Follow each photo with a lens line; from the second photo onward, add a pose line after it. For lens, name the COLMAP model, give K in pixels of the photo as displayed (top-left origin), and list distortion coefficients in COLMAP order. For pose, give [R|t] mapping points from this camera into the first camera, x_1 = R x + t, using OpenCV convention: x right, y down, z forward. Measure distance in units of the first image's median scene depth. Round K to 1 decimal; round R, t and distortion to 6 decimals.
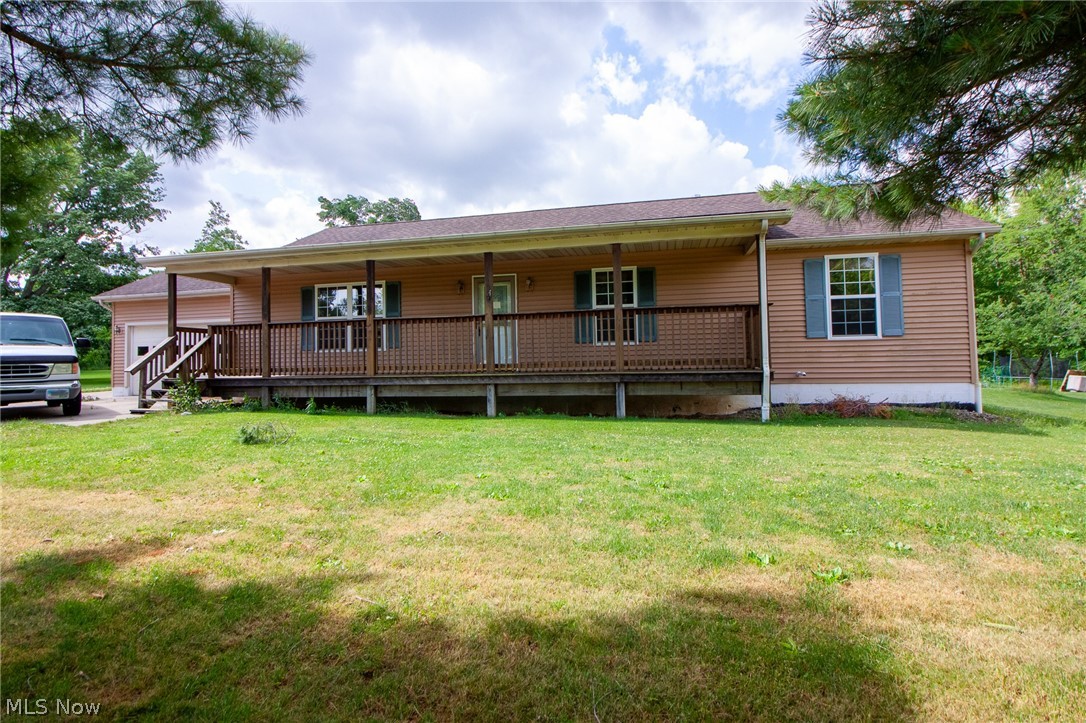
lens RADIAL K [[537.7, 0, 537.0], [0, 537.7, 357.2], [0, 0, 1]] dist [-0.003339, 0.000377]
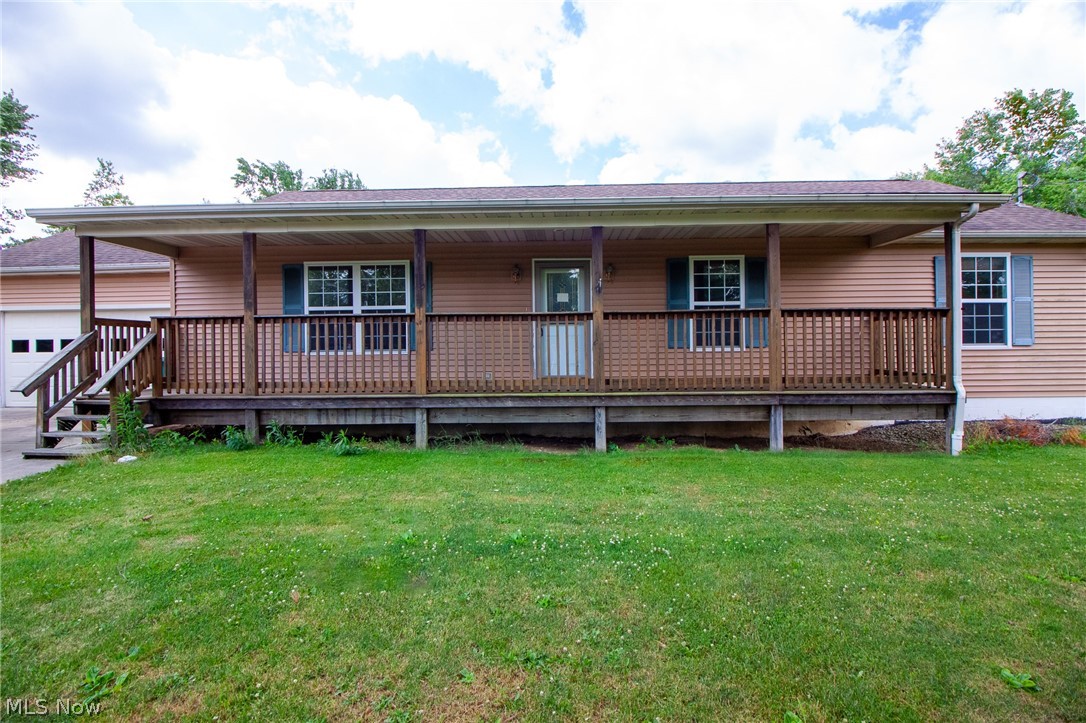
lens RADIAL K [[501.3, 0, 539.6], [0, 501.3, 356.5], [0, 0, 1]] dist [-0.012177, -0.002314]
pose [[0.979702, 0.003701, 0.200424, -0.274015], [-0.009592, 0.999550, 0.028429, -0.033427], [-0.200228, -0.029775, 0.979297, 0.310954]]
